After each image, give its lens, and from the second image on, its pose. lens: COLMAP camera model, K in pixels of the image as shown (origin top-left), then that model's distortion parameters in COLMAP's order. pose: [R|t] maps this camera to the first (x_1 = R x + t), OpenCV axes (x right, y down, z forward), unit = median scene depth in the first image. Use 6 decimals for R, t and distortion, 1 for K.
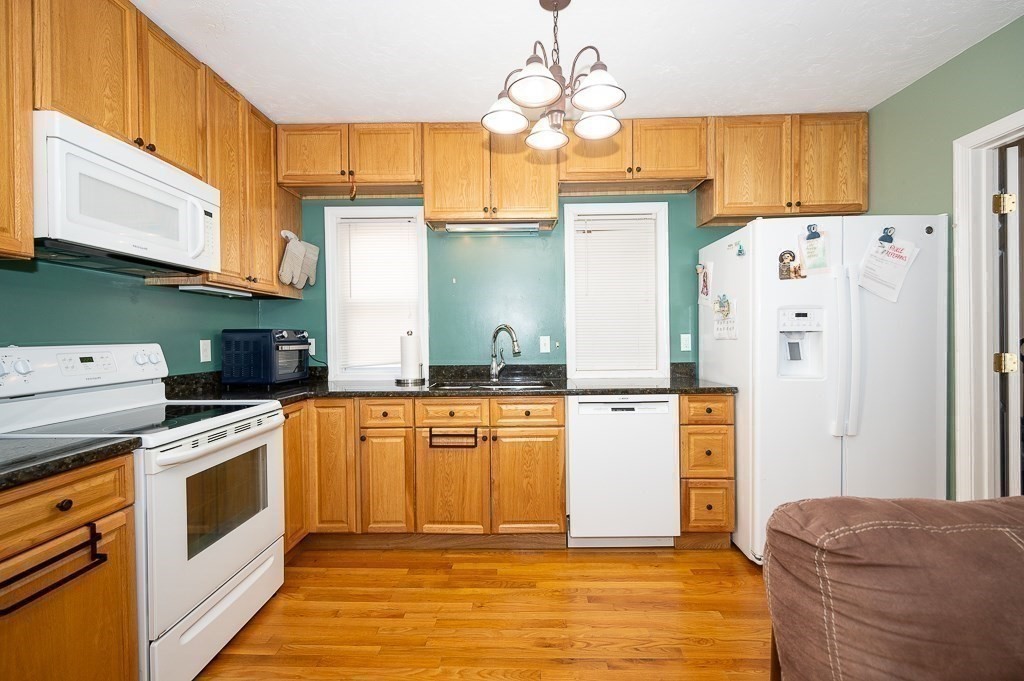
lens RADIAL K [[444.9, 0, 517.3], [0, 444.9, 339.4], [0, 0, 1]] dist [-0.002406, 0.000603]
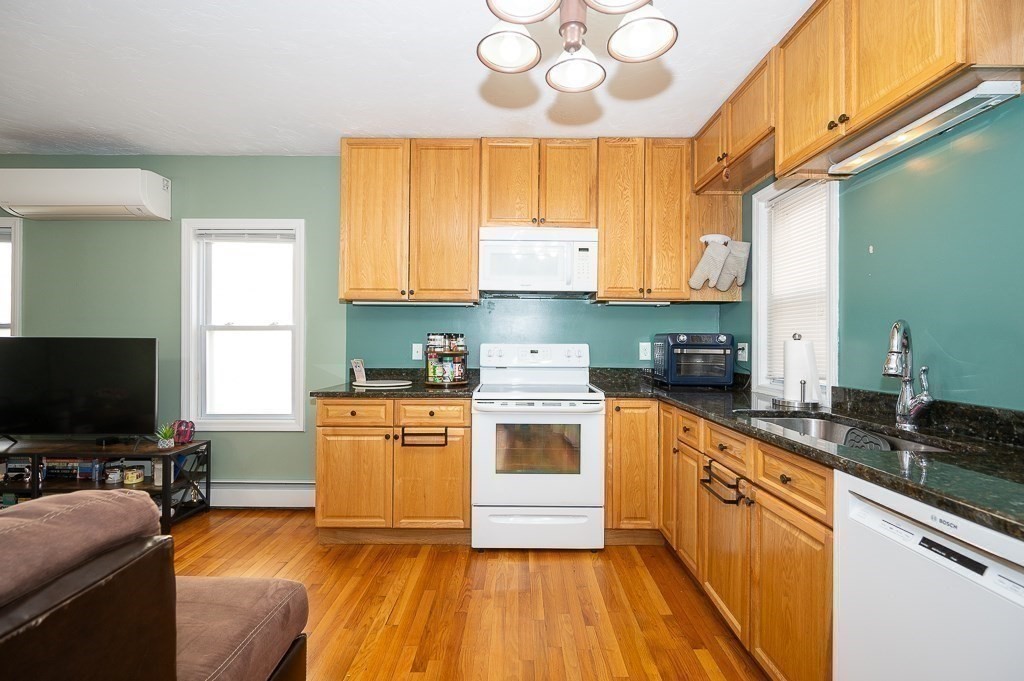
lens RADIAL K [[444.9, 0, 510.9], [0, 444.9, 341.4], [0, 0, 1]] dist [-0.002406, 0.000603]
pose [[0.003605, 0.008209, -0.999960, 0.584718], [-0.017388, 0.999816, 0.008145, -0.005383], [0.999842, 0.017358, 0.003747, 0.666138]]
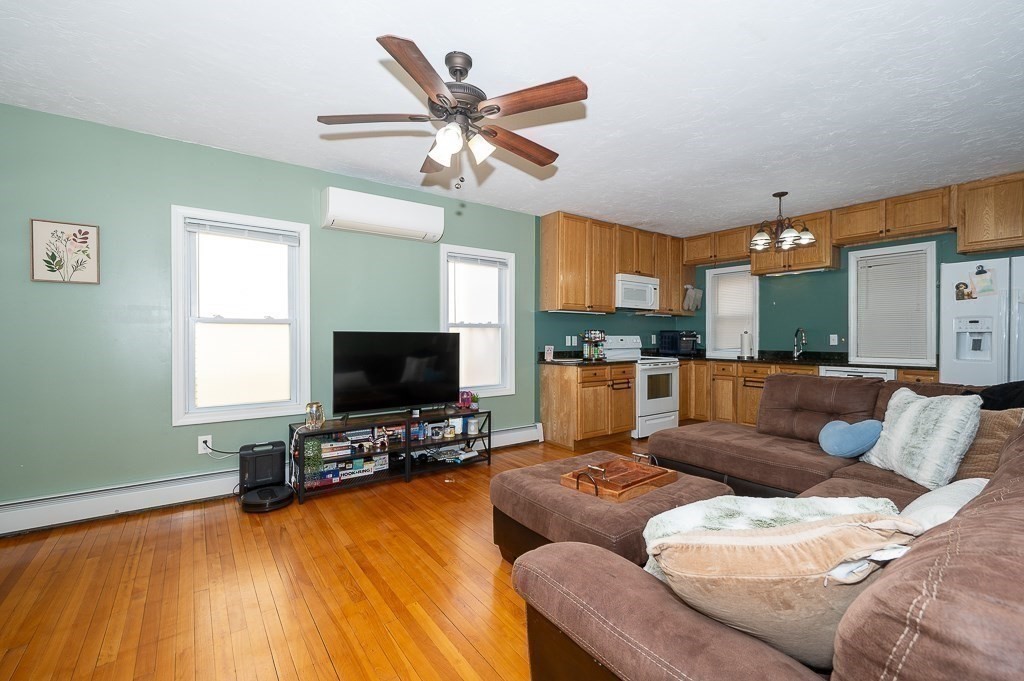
lens RADIAL K [[444.9, 0, 506.5], [0, 444.9, 335.2], [0, 0, 1]] dist [-0.002406, 0.000603]
pose [[0.589860, 0.008960, -0.807456, 0.861641], [-0.017059, 0.999854, -0.001367, 0.021797], [0.807326, 0.014581, 0.589926, -1.190072]]
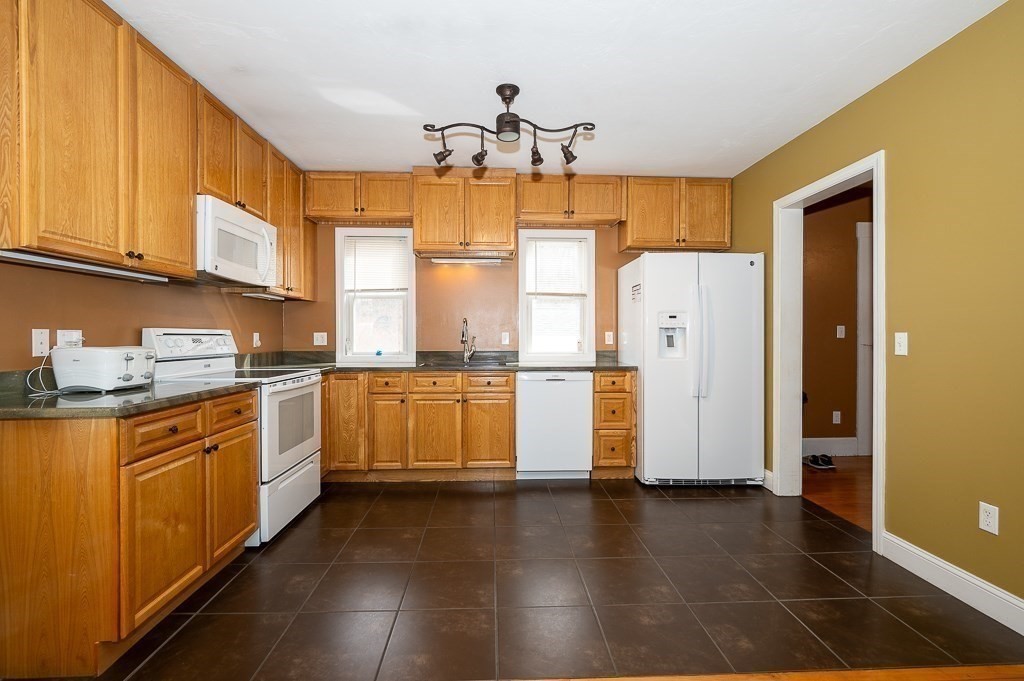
lens RADIAL K [[479.8, 0, 511.9], [0, 479.8, 335.3], [0, 0, 1]] dist [0.004197, -0.002172]
pose [[0.998744, 0.011488, 0.048764, 0.019548], [-0.010571, 0.999763, -0.019020, 0.038927], [-0.048971, 0.018480, 0.998629, -0.544641]]
